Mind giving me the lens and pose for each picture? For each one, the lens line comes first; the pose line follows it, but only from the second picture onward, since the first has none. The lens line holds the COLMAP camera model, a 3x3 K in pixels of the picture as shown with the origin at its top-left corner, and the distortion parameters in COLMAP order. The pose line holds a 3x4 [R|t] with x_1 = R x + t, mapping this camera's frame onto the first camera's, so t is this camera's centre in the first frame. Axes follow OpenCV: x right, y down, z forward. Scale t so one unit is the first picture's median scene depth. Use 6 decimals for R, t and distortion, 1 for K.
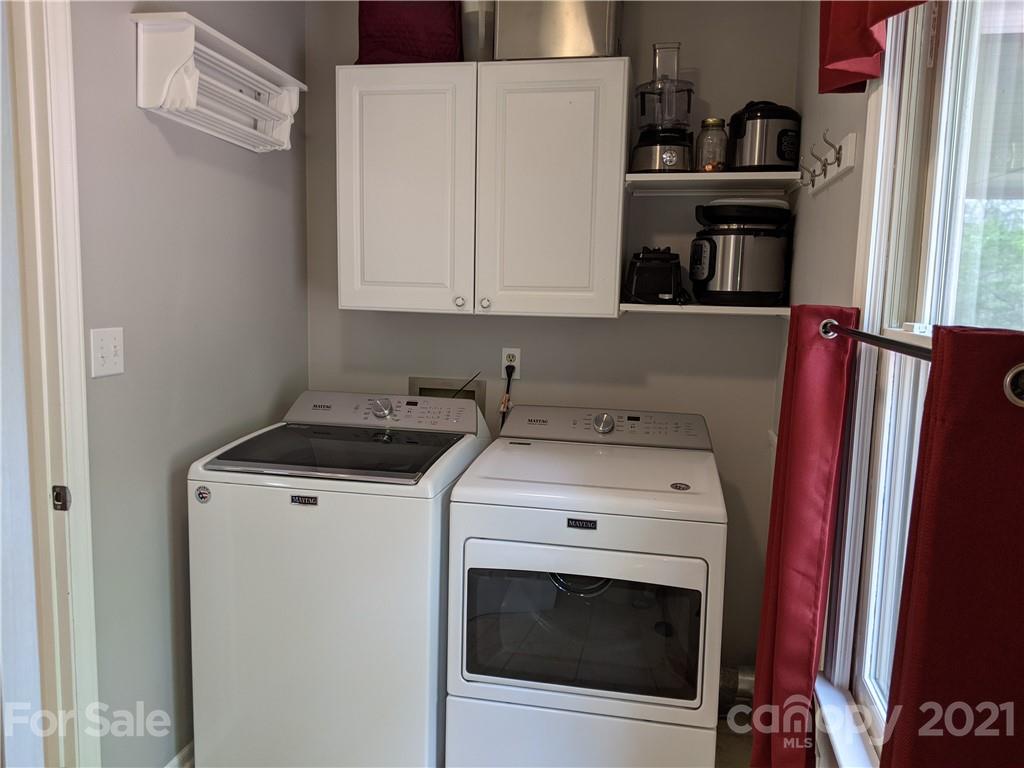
lens RADIAL K [[808.1, 0, 512.0], [0, 808.1, 384.0], [0, 0, 1]] dist [0.088806, -0.165993]
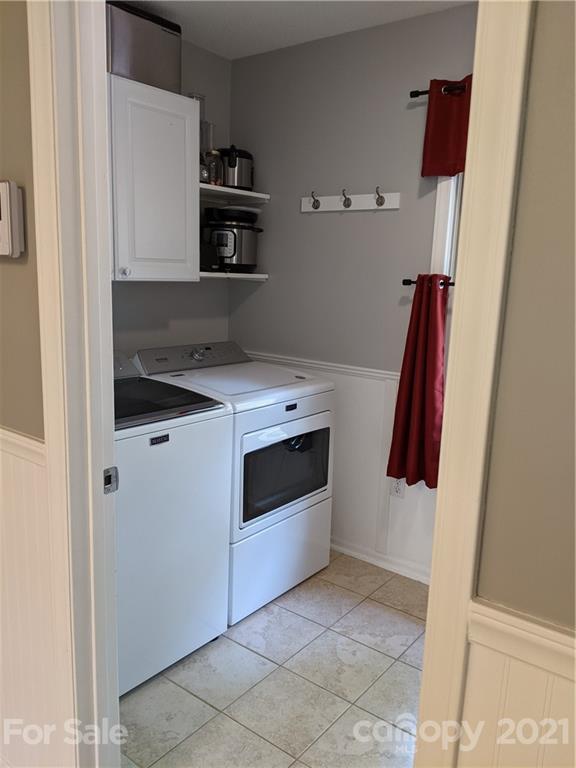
lens RADIAL K [[606.1, 0, 288.0], [0, 606.1, 384.0], [0, 0, 1]] dist [0.088806, -0.165993]
pose [[0.451048, -0.172468, 0.875677, -0.817830], [0.084652, 0.984995, 0.150395, -0.051677], [-0.888476, 0.006292, 0.458879, 0.351481]]
